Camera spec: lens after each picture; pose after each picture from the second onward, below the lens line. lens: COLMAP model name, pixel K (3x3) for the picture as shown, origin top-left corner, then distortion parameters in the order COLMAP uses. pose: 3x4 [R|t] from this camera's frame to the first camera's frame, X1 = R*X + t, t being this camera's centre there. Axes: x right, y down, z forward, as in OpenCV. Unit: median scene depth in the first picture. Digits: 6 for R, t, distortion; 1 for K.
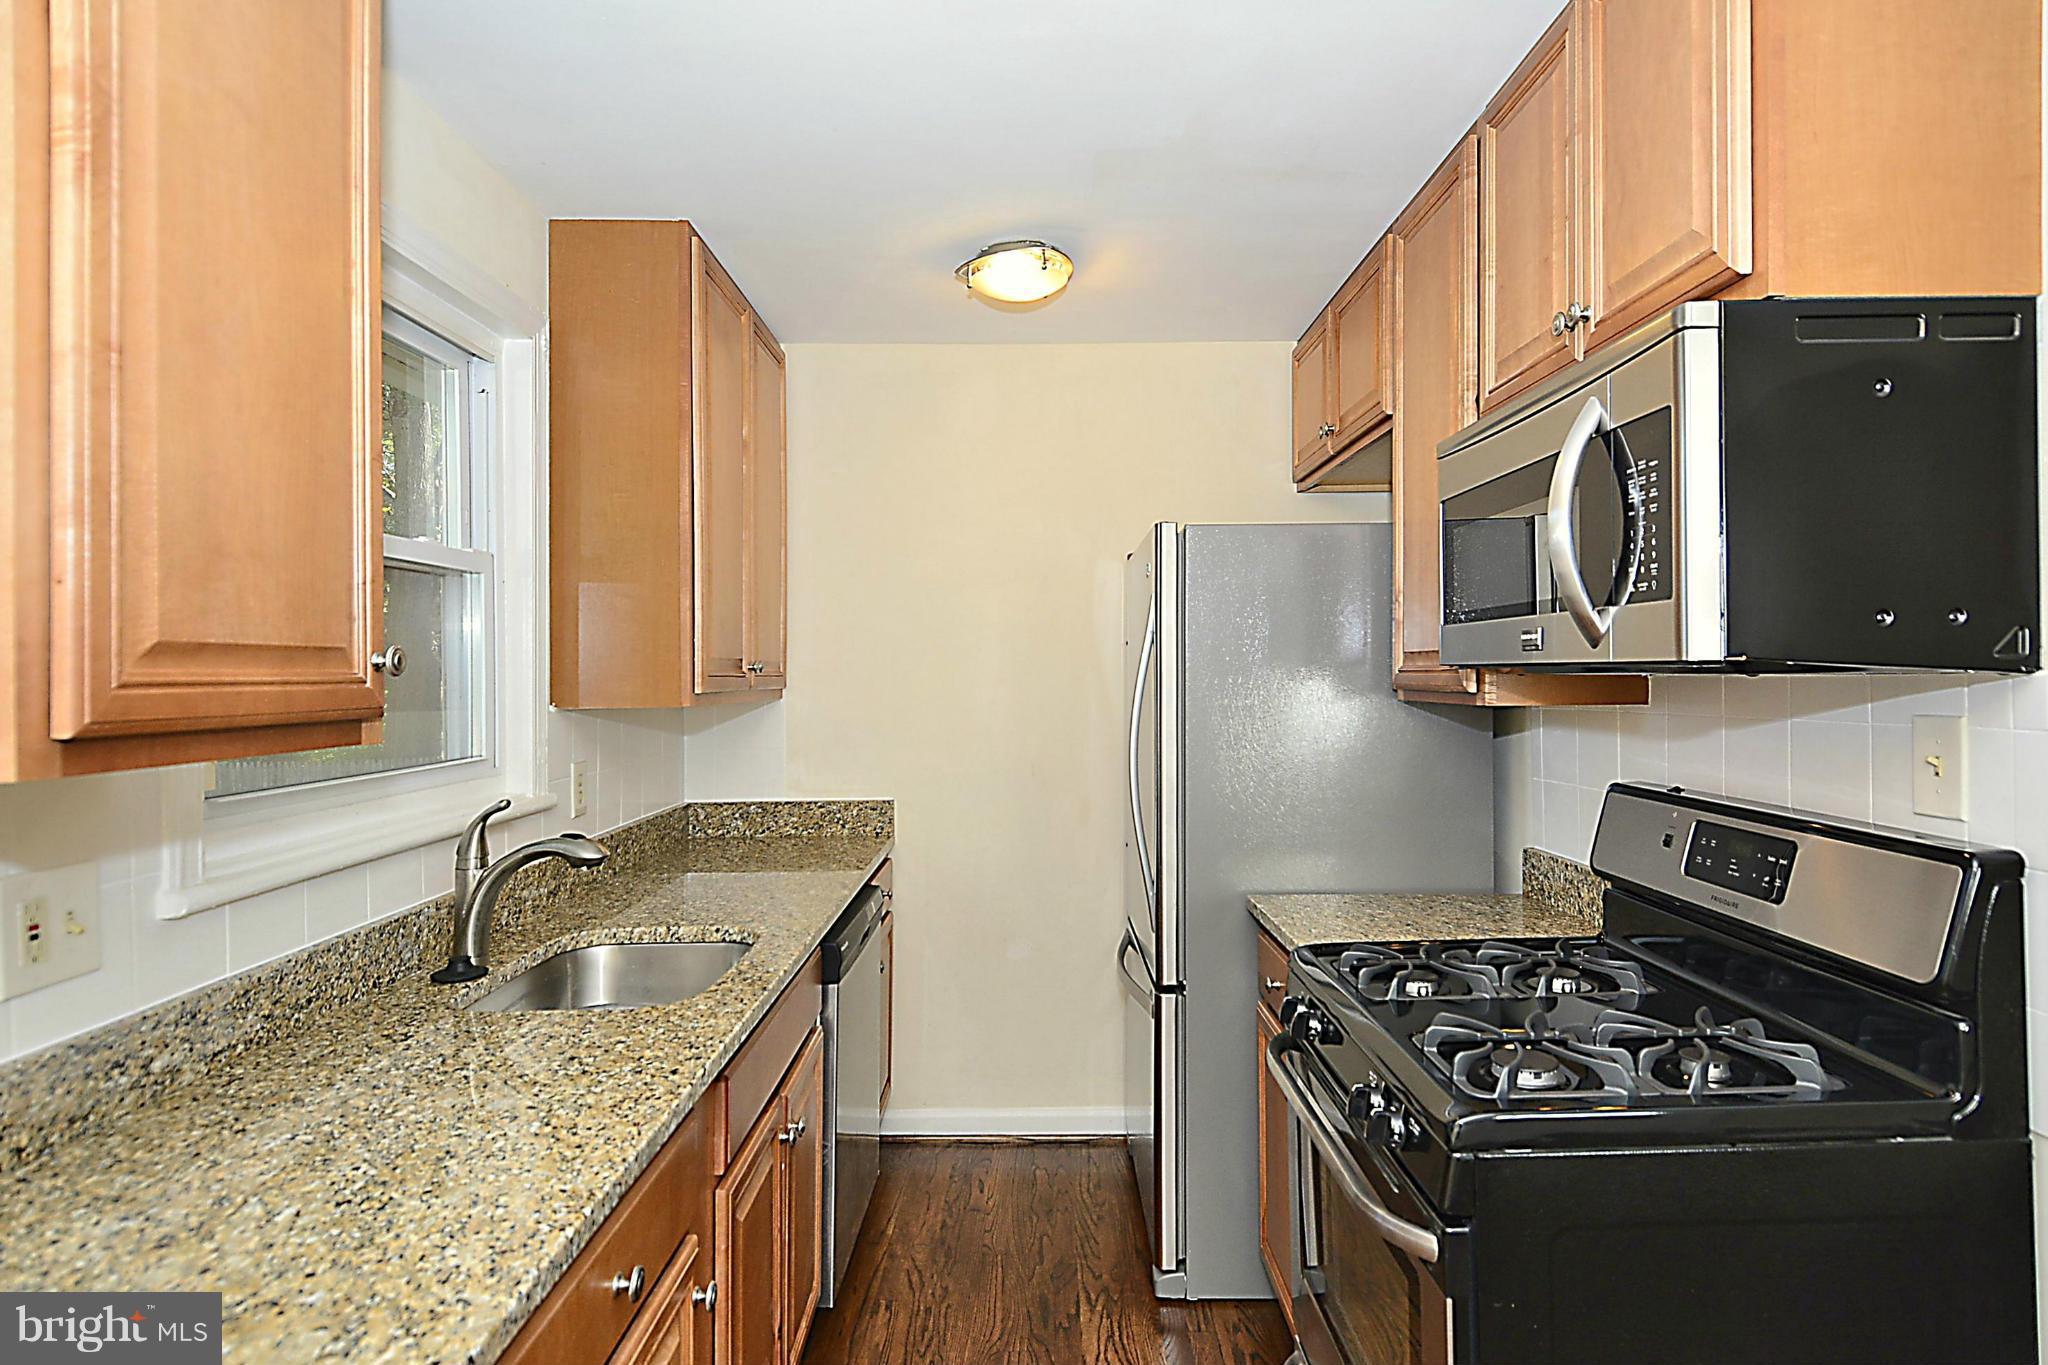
lens RADIAL K [[1082.7, 0, 1030.2], [0, 1082.7, 699.9], [0, 0, 1]] dist [0.036883, -0.024219]
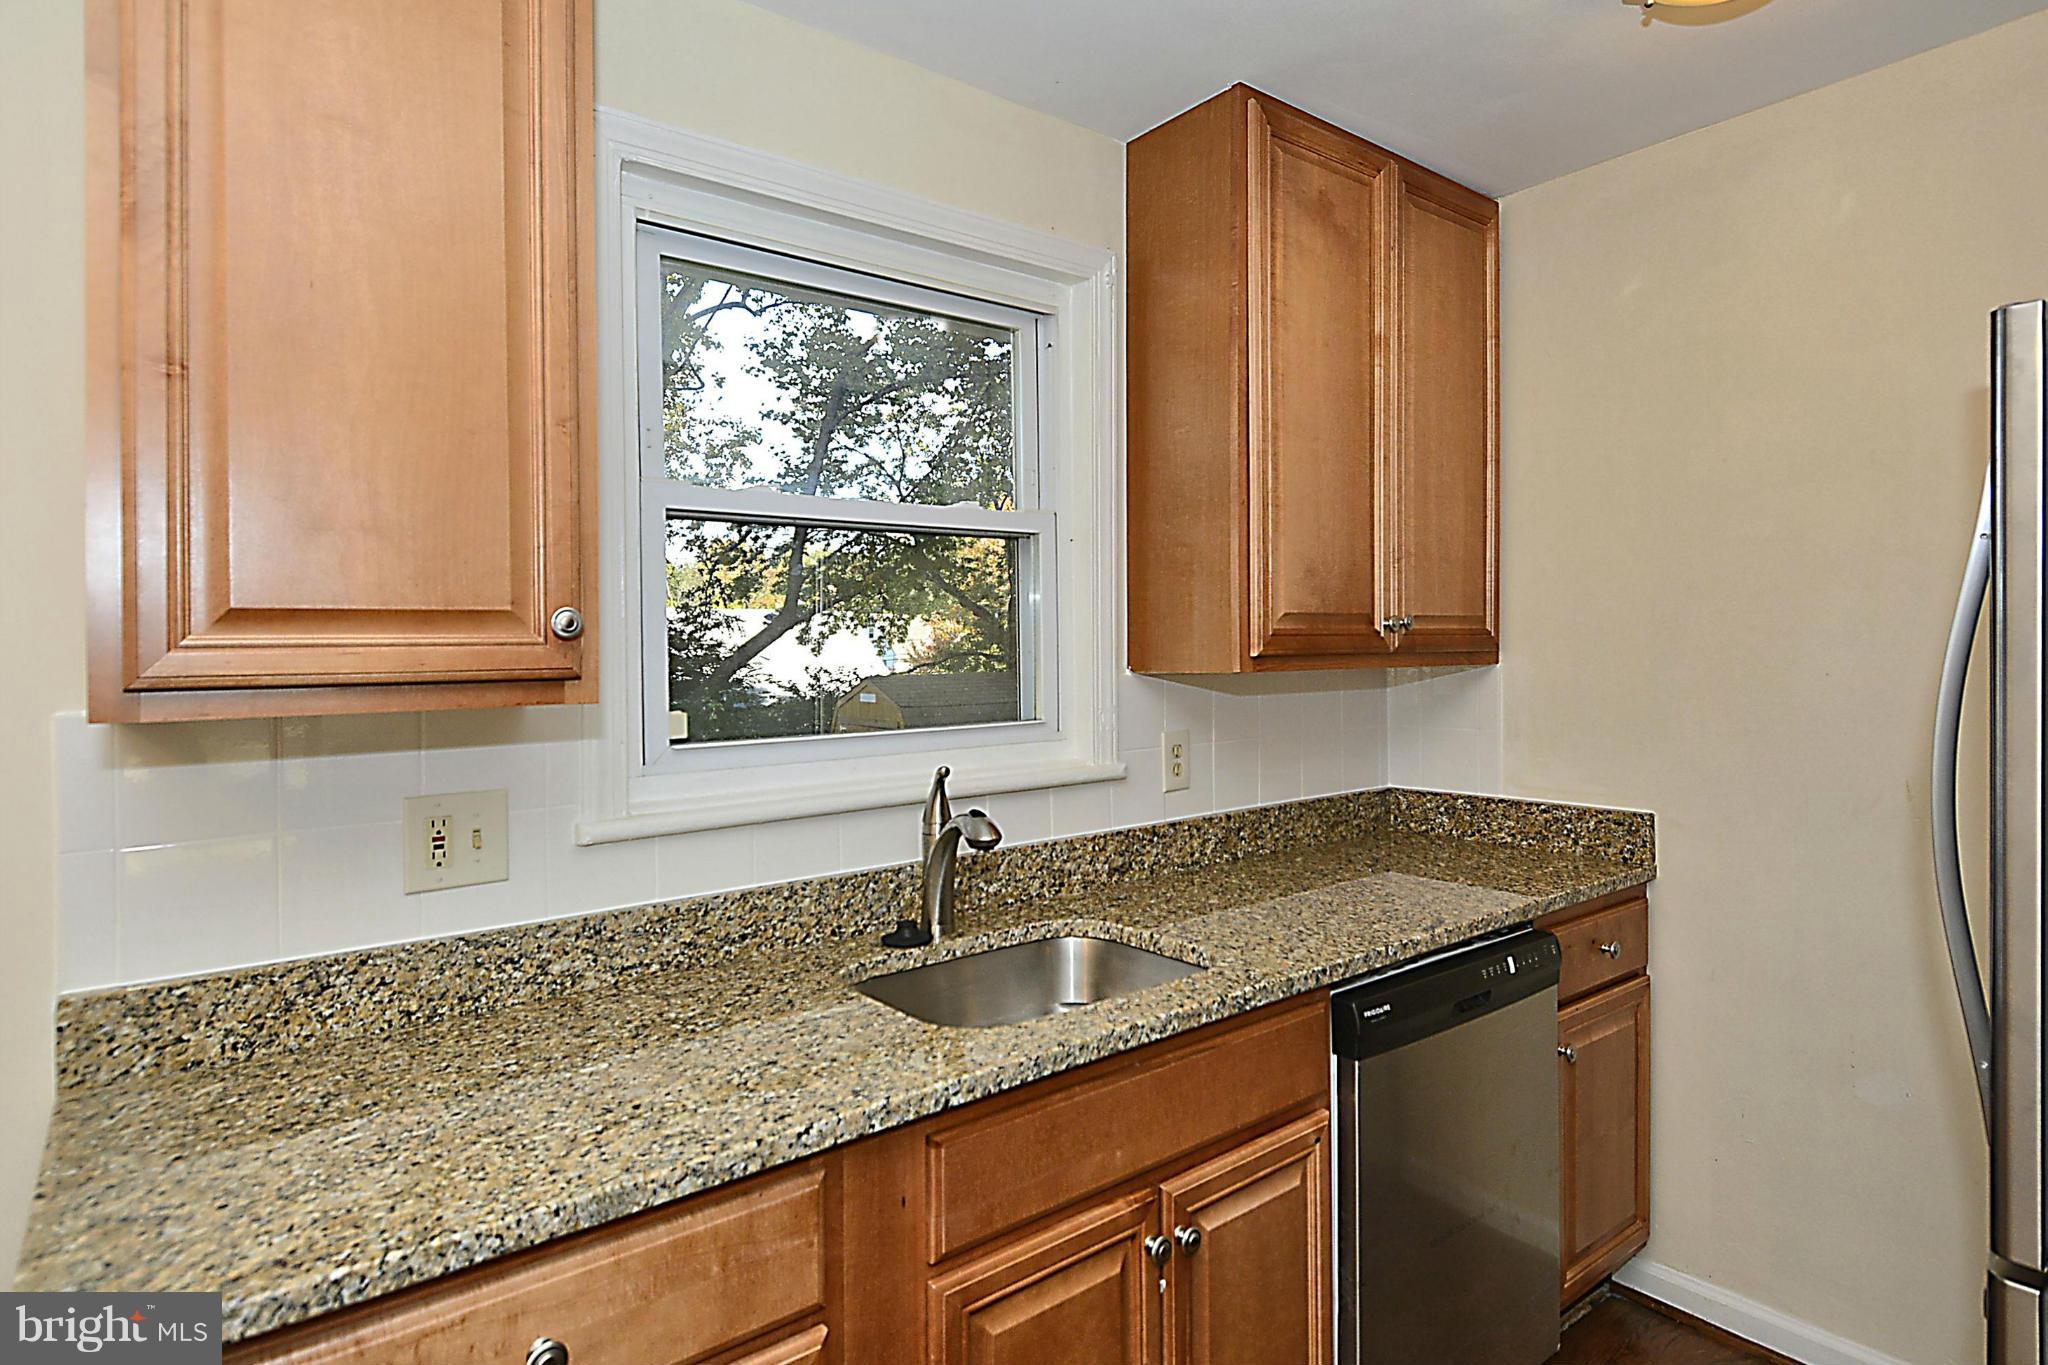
lens RADIAL K [[1092.2, 0, 1028.8], [0, 1092.2, 665.6], [0, 0, 1]] dist [0.054173, -0.049120]
pose [[0.618807, 0.008731, -0.785494, 0.365403], [-0.007696, 0.999958, 0.005052, -0.003144], [0.785505, 0.002918, 0.618848, 0.531248]]
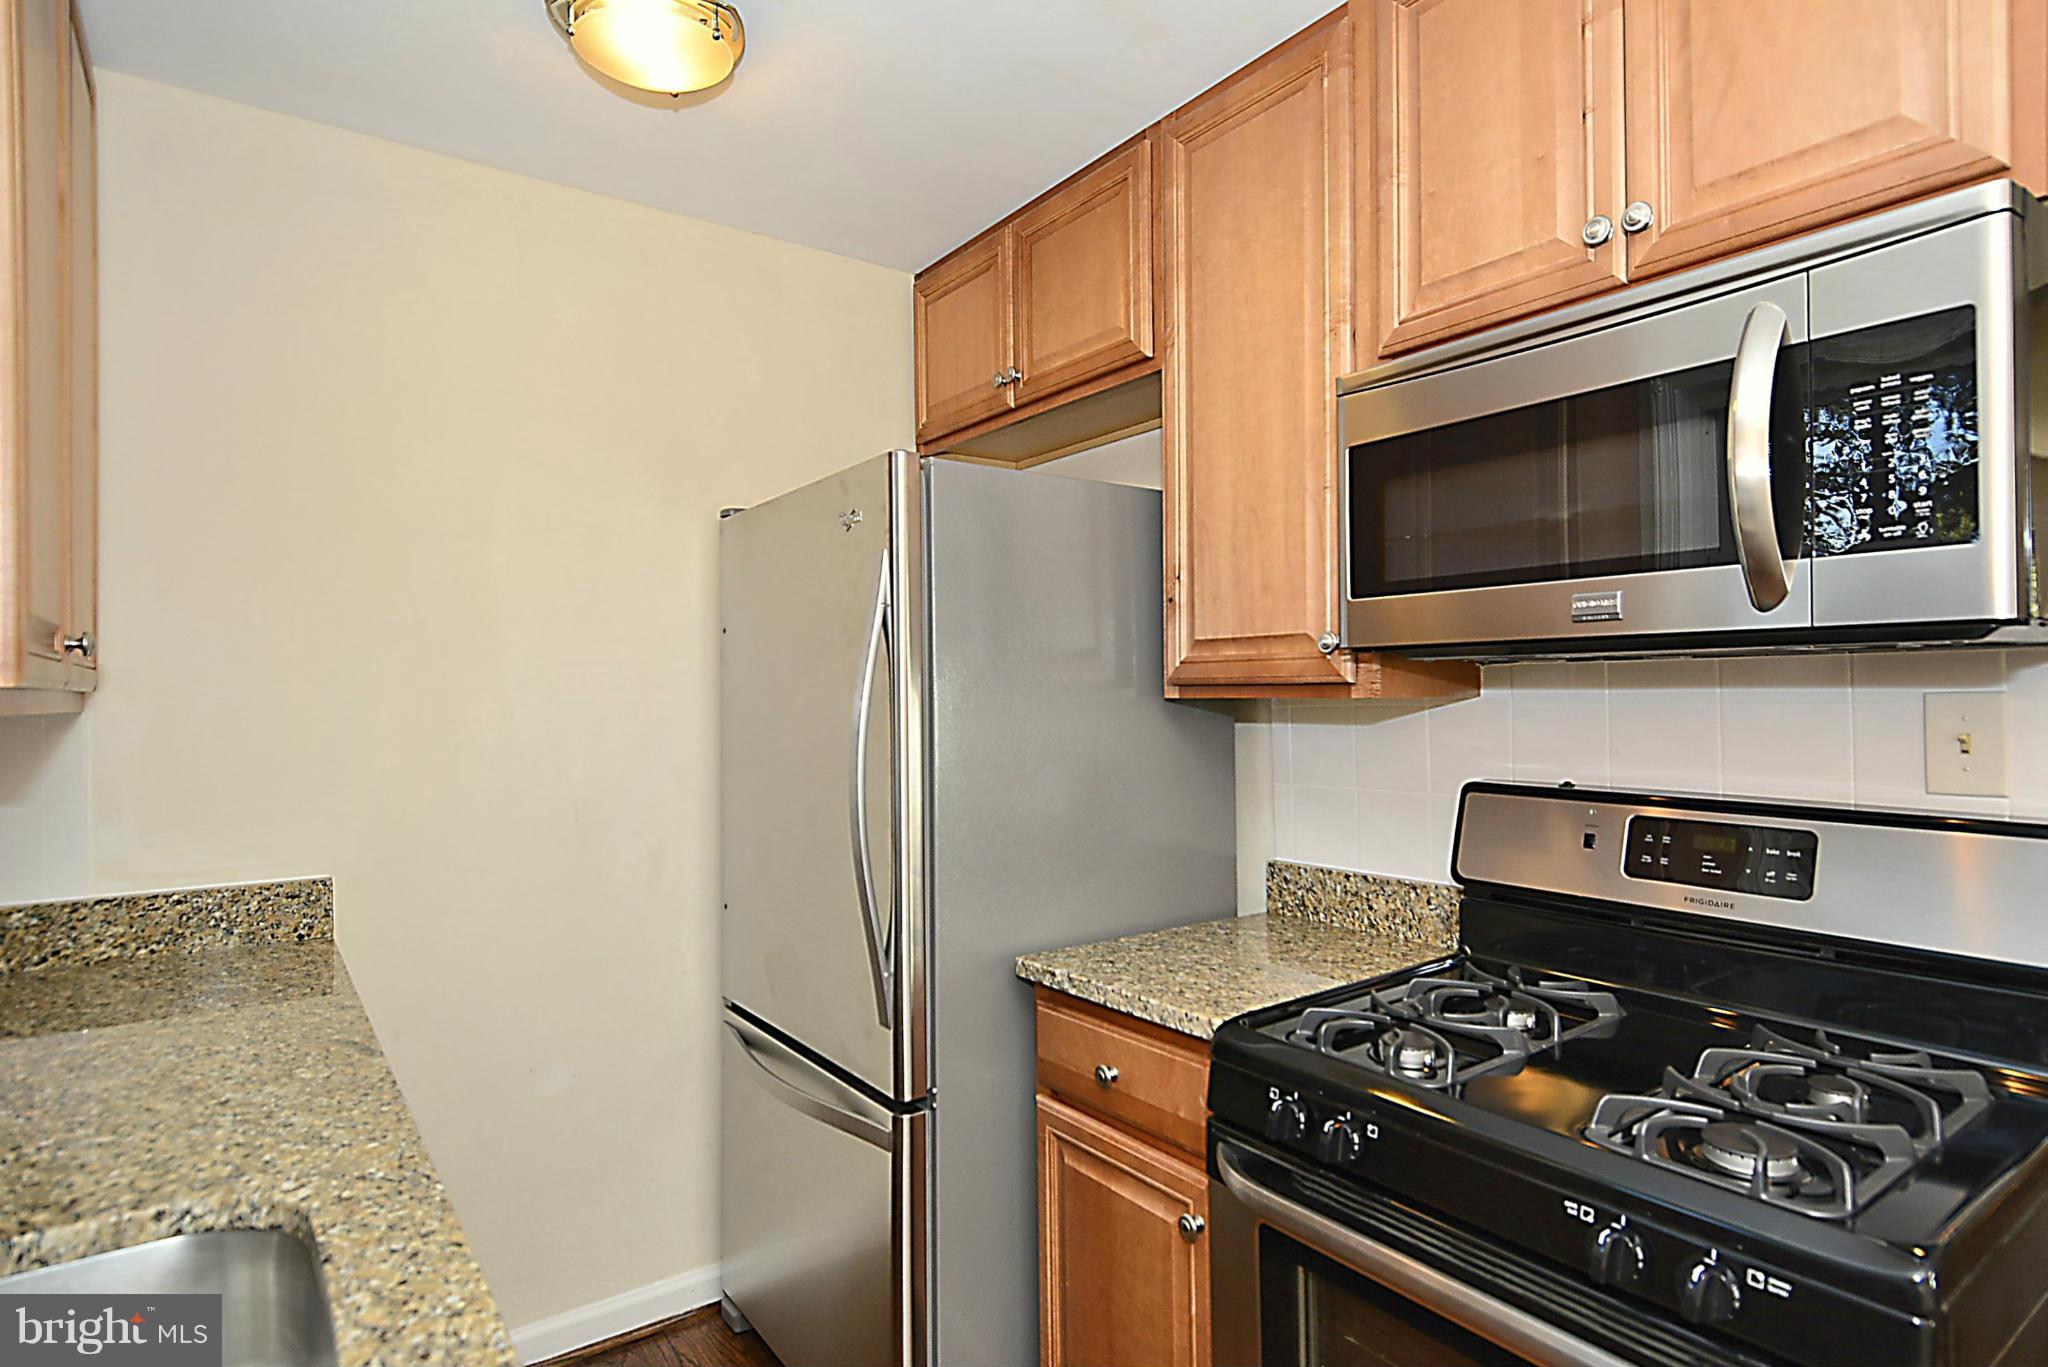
lens RADIAL K [[1082.7, 0, 1030.2], [0, 1082.7, 700.9], [0, 0, 1]] dist [0.036883, -0.024219]
pose [[0.814916, -0.006725, 0.579540, -0.331169], [0.018012, 0.999744, -0.013725, 0.017012], [-0.579299, 0.021623, 0.814828, 0.543440]]
